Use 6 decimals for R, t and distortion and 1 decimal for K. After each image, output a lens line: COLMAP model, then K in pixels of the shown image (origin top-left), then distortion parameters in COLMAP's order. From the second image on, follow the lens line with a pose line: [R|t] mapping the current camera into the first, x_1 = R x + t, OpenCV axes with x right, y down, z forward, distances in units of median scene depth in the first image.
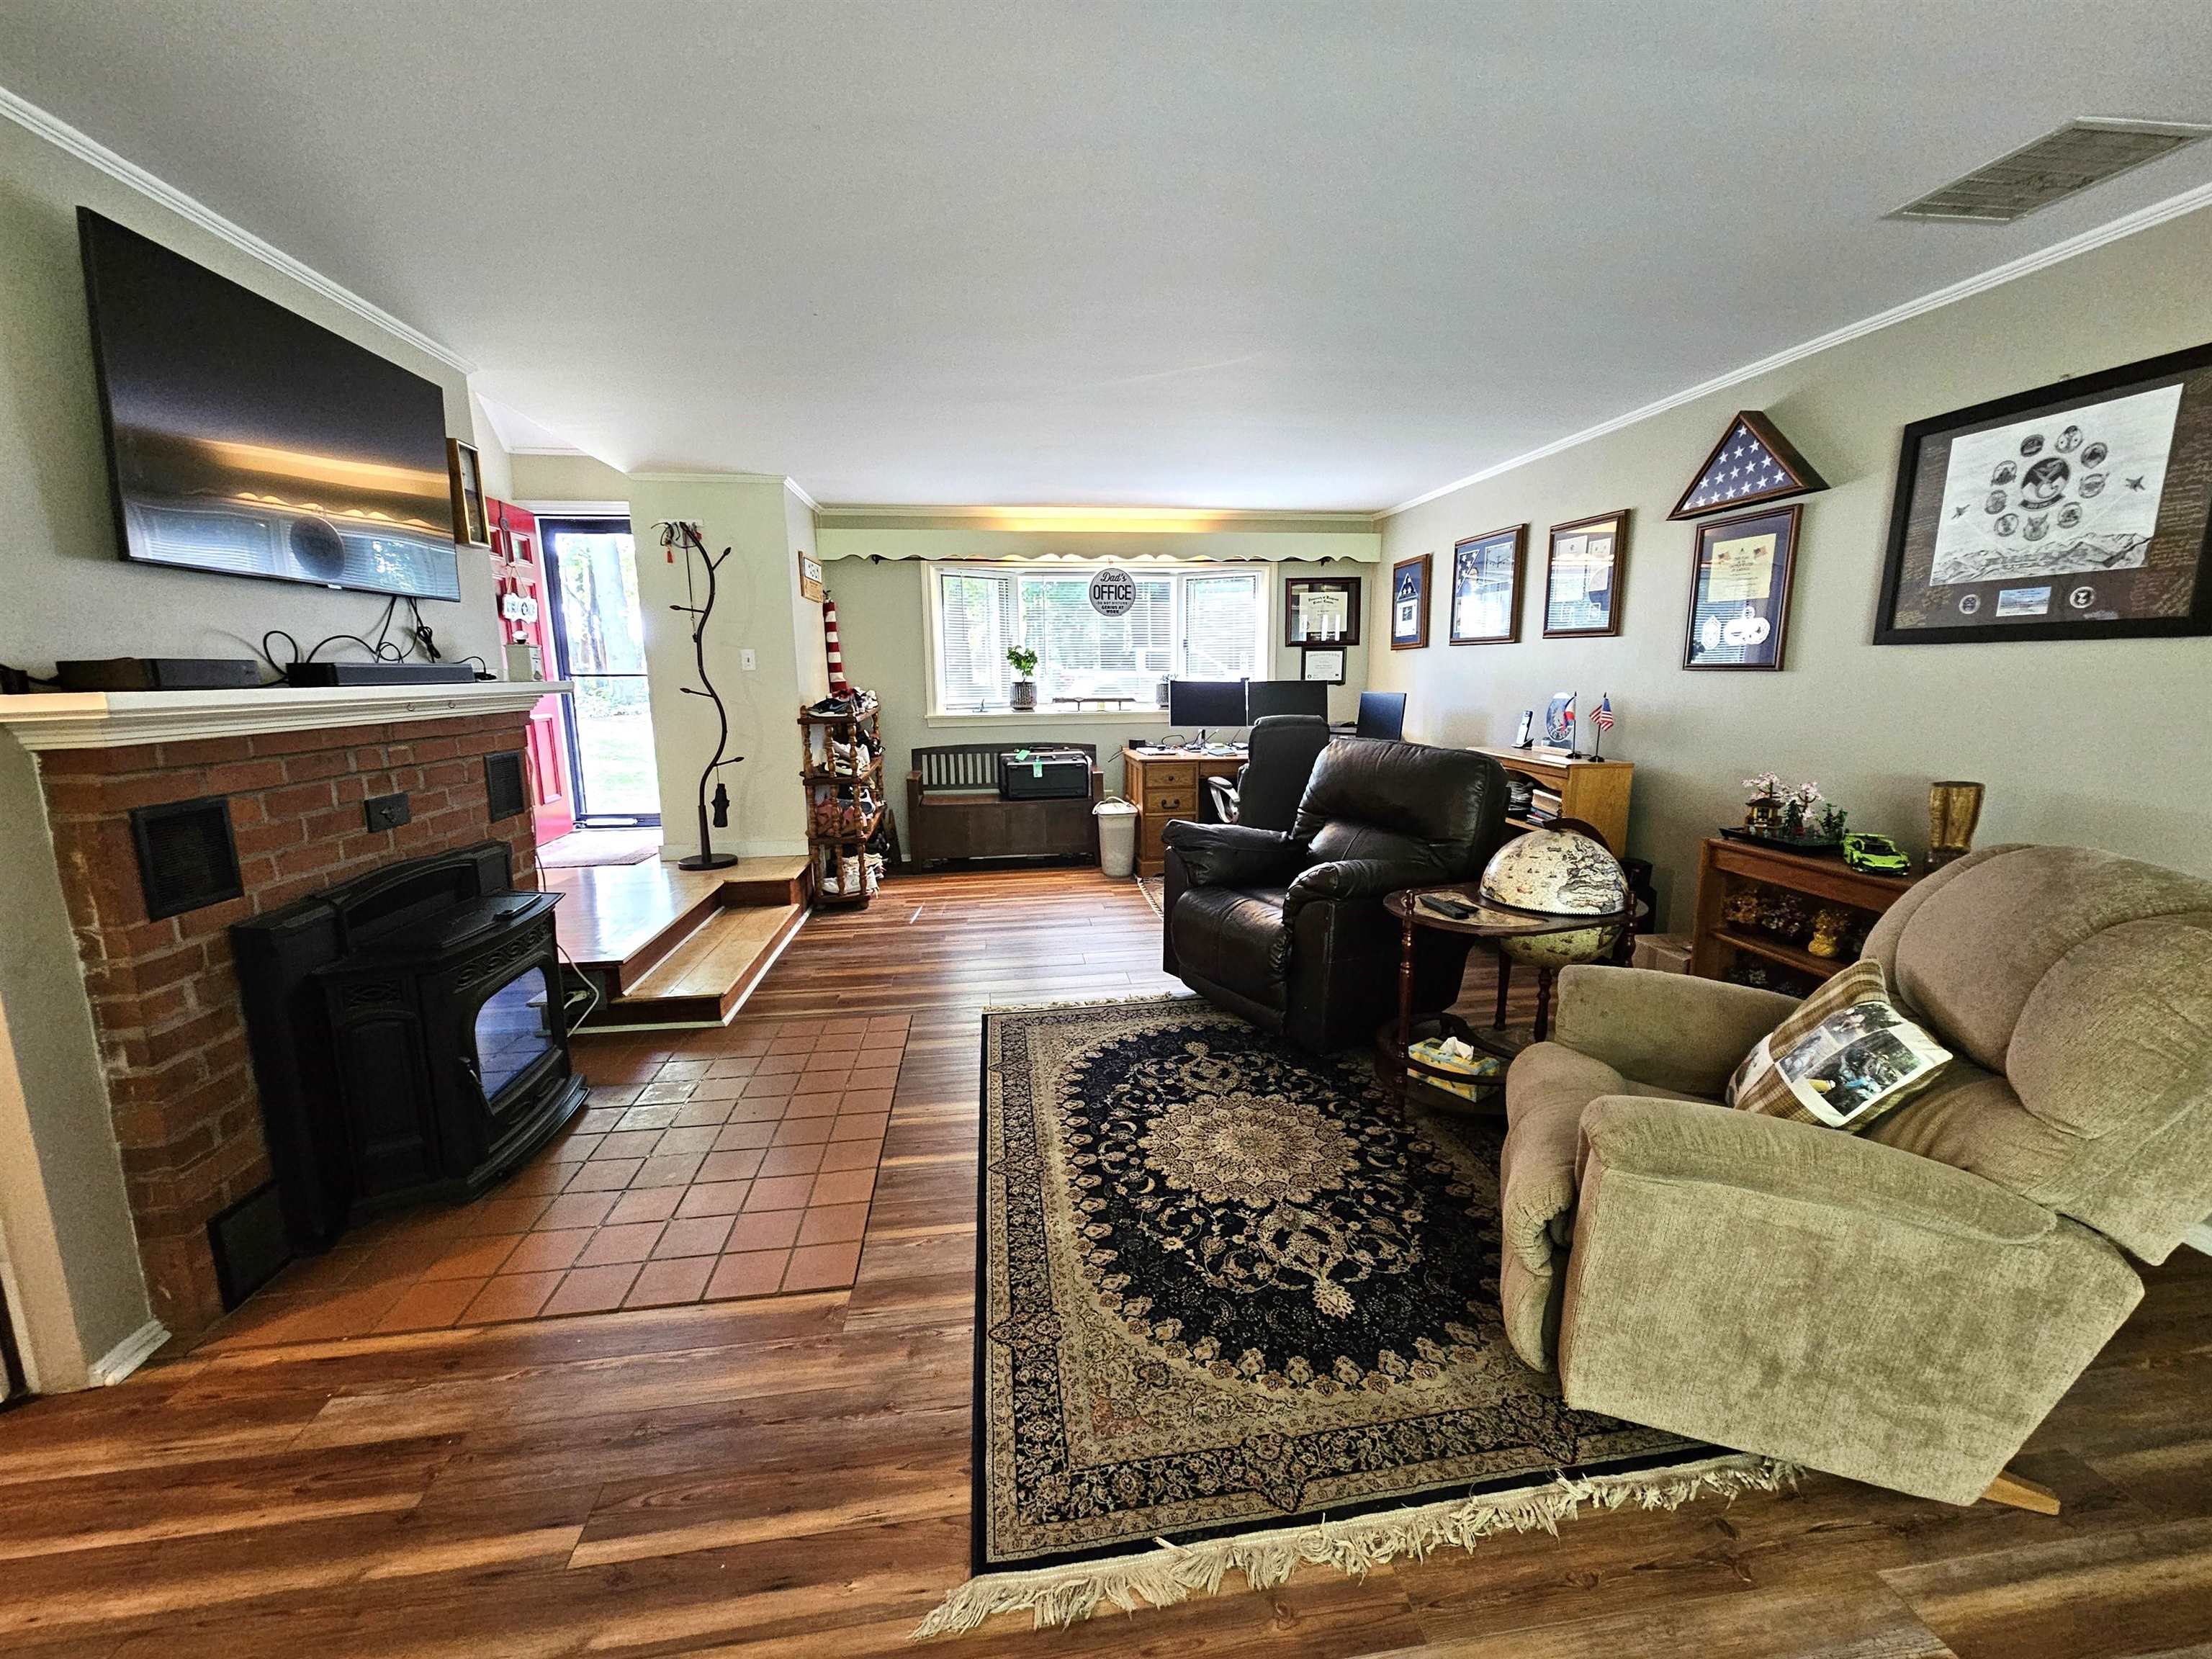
lens RADIAL K [[895.4, 0, 1115.5], [0, 895.4, 832.0], [0, 0, 1]] dist [-0.008475, 0.003933]
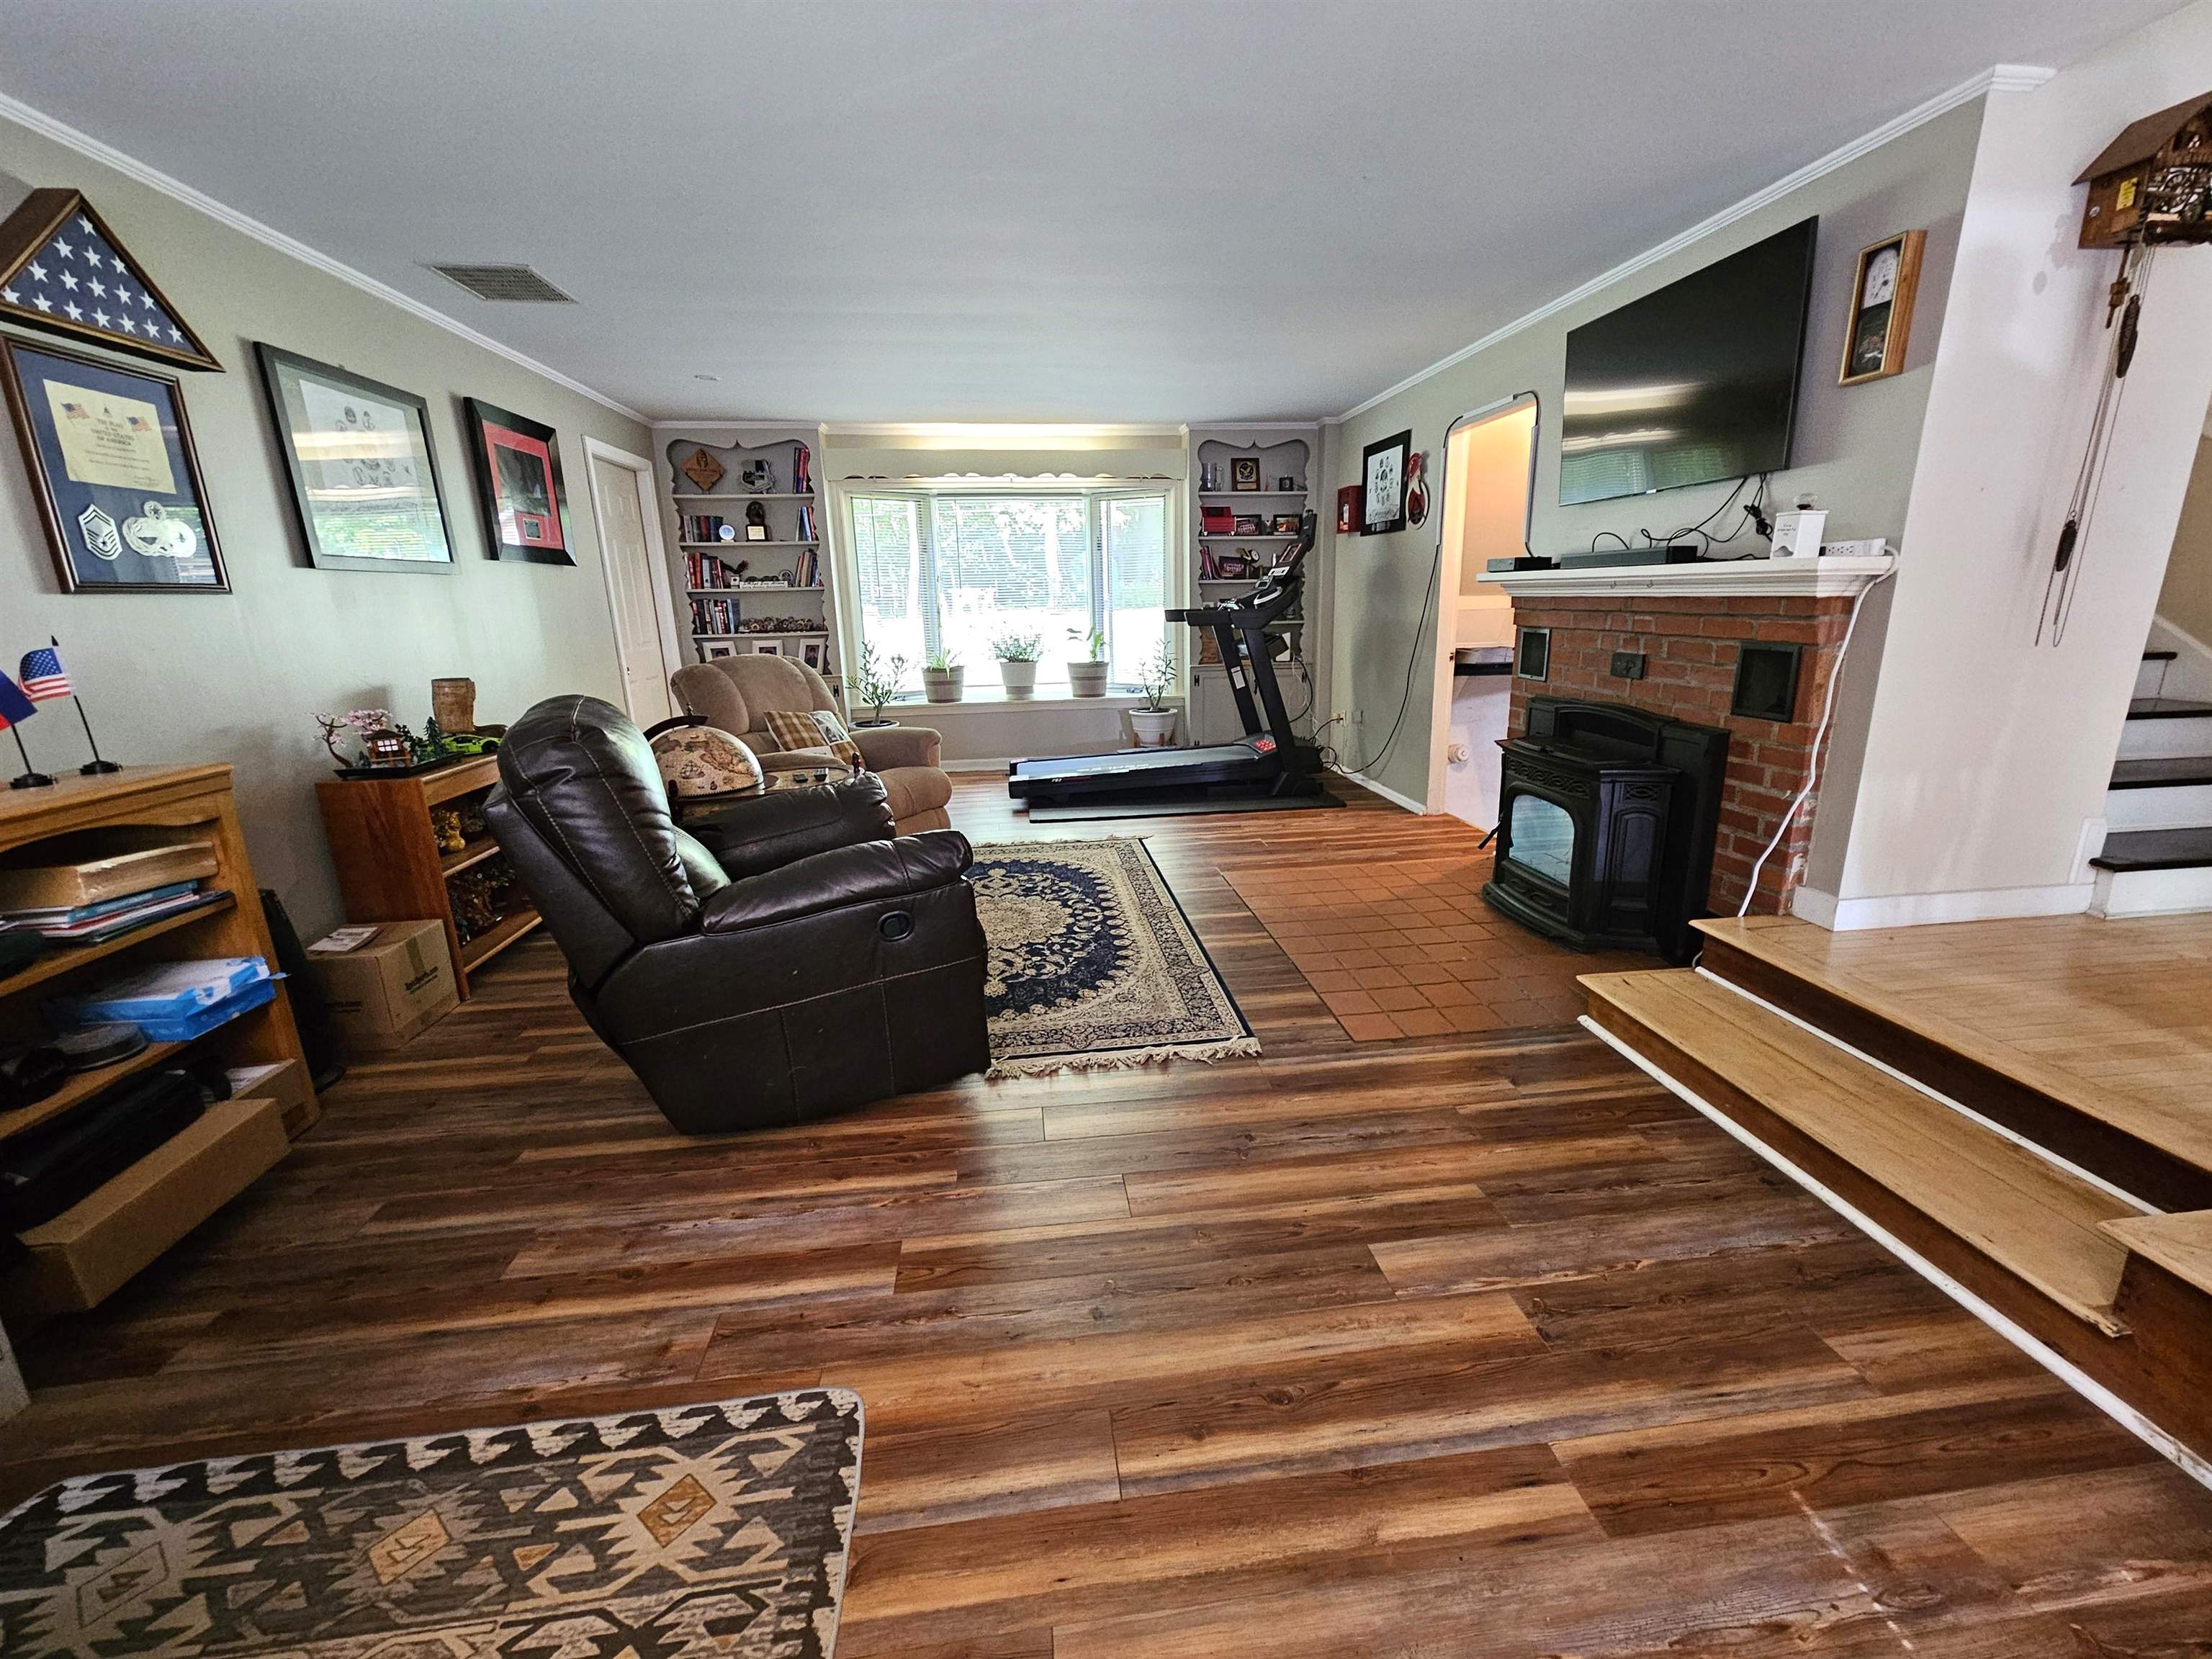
lens RADIAL K [[895.4, 0, 1115.5], [0, 895.4, 832.0], [0, 0, 1]] dist [-0.008475, 0.003933]
pose [[-0.999425, 0.025132, 0.022764, -0.065725], [0.032462, 0.903135, 0.428128, -0.328487], [-0.009800, 0.428620, -0.903432, 1.941772]]
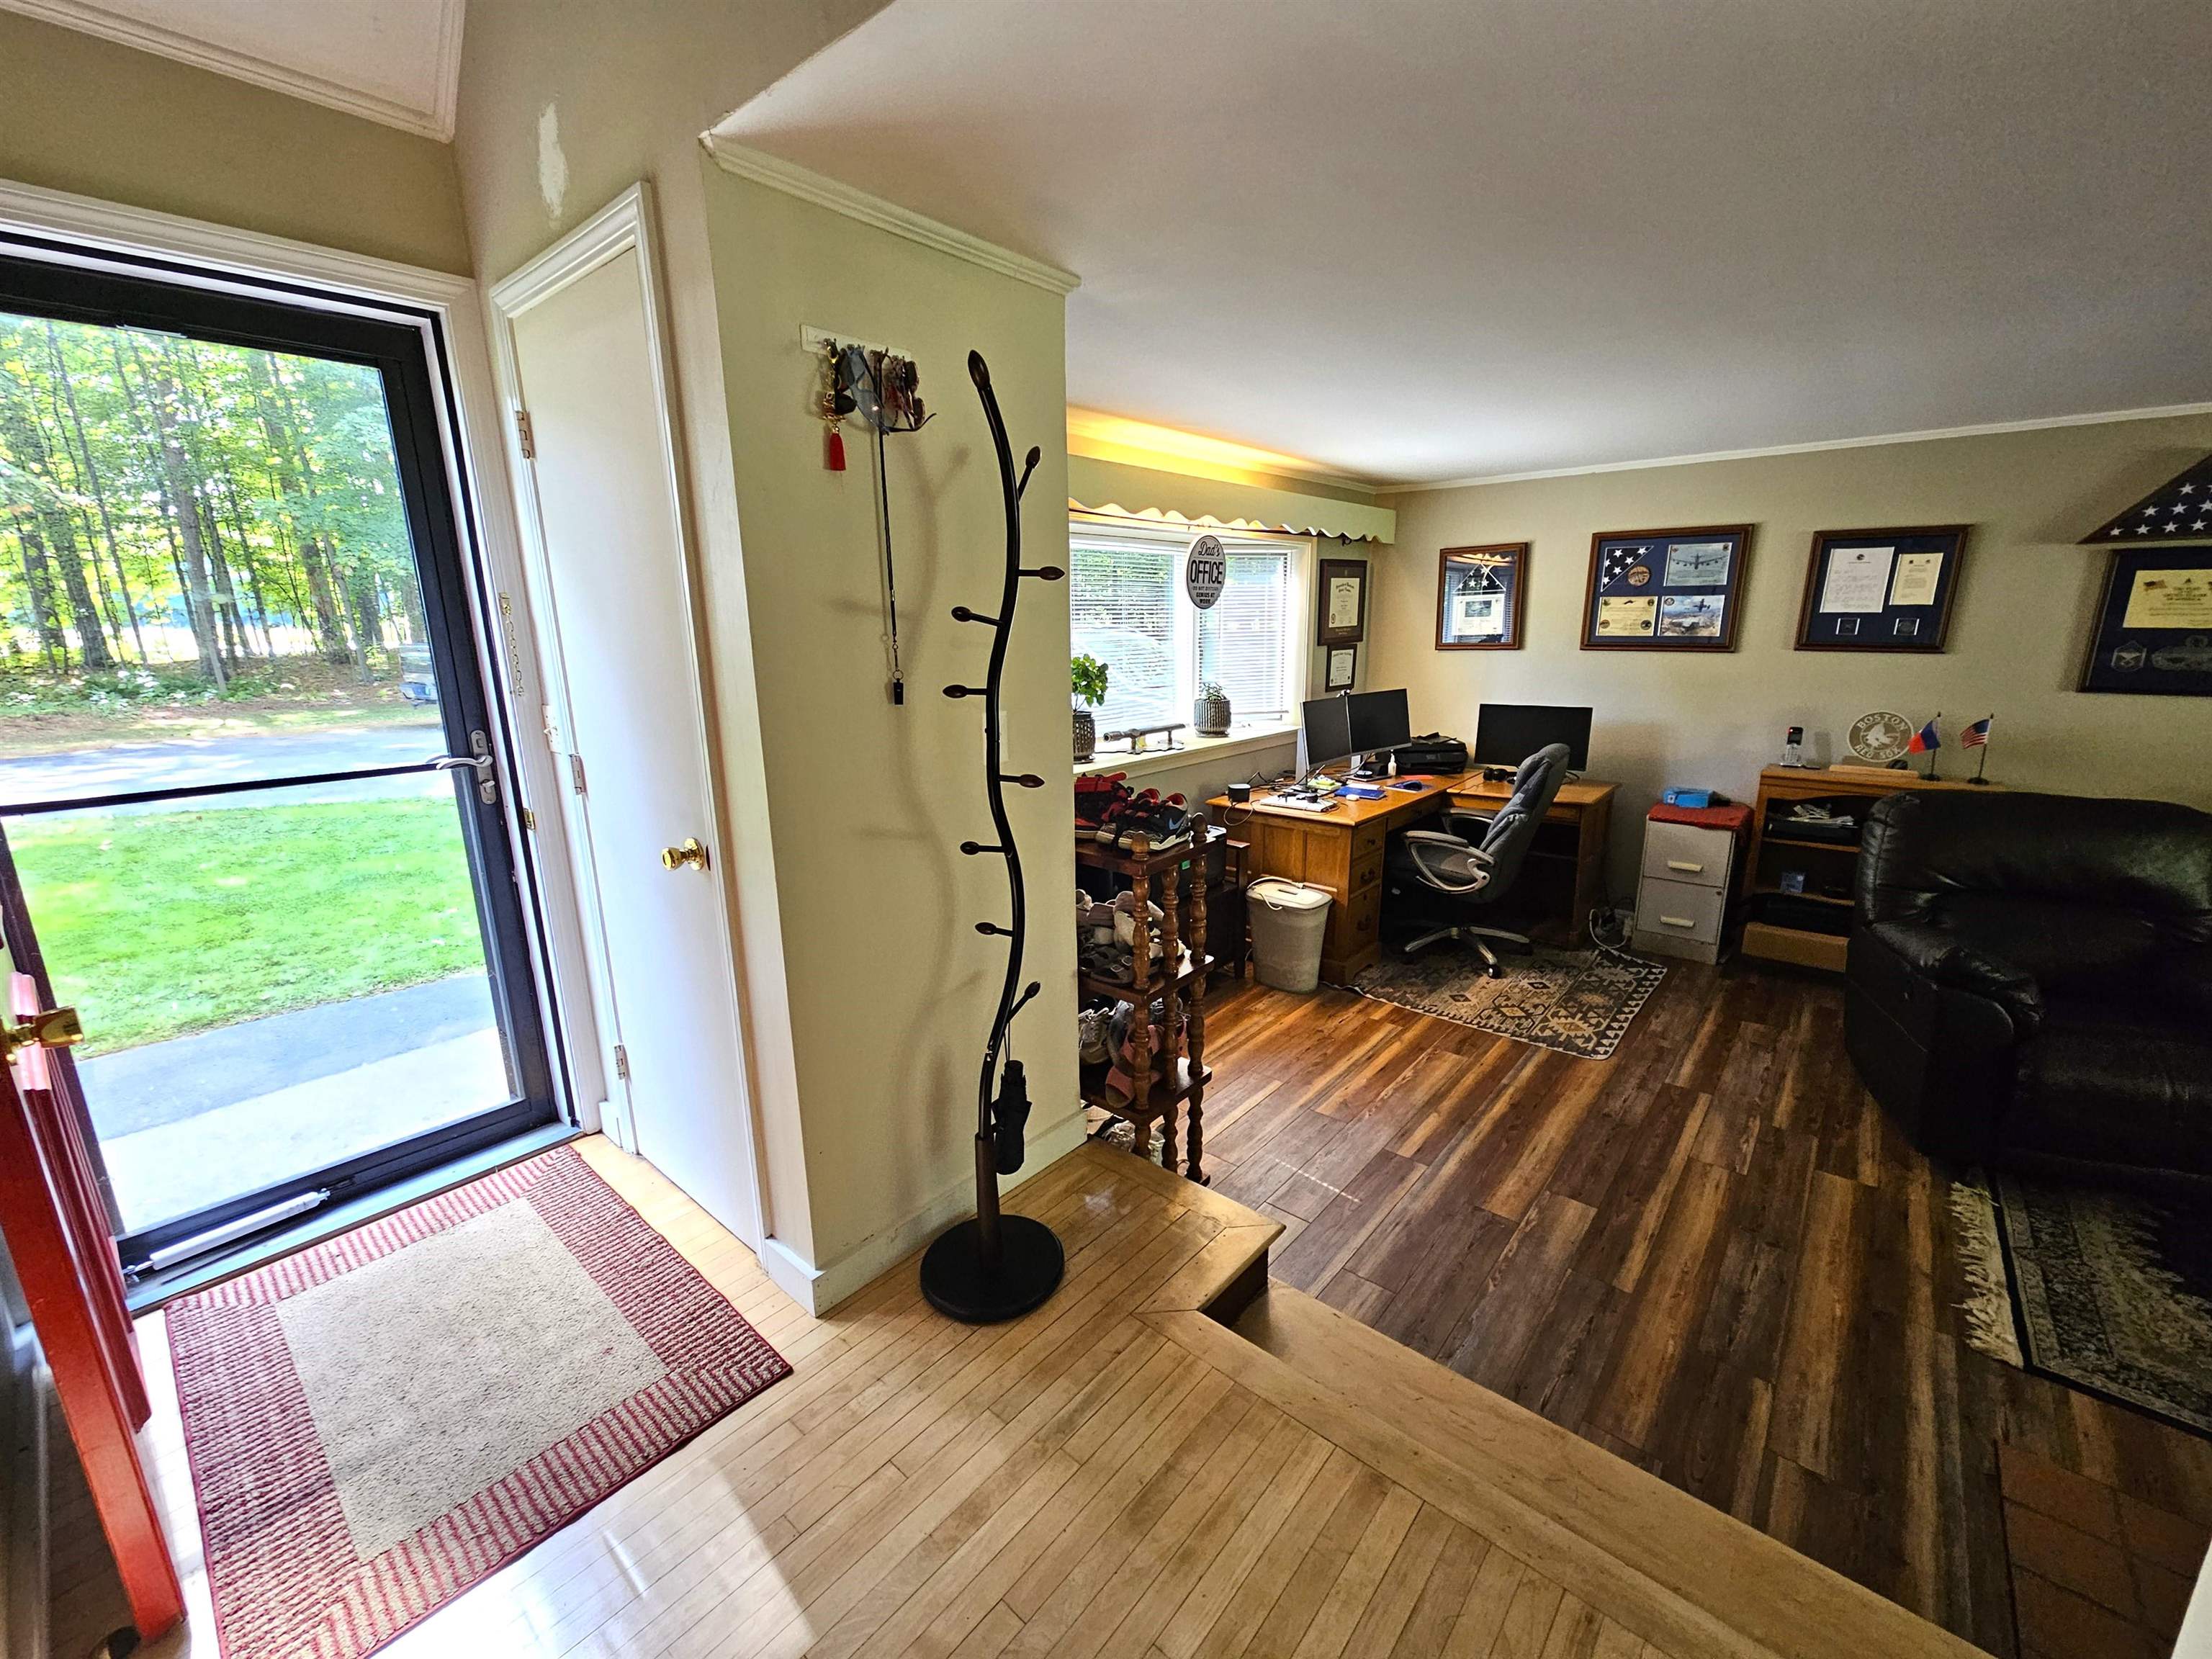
lens RADIAL K [[895.4, 0, 1115.5], [0, 895.4, 832.0], [0, 0, 1]] dist [-0.008475, 0.003933]
pose [[0.749154, -0.157245, 0.643461, -1.082924], [0.127213, 0.987486, 0.093207, -0.312133], [-0.650065, 0.012031, 0.759783, 1.140847]]
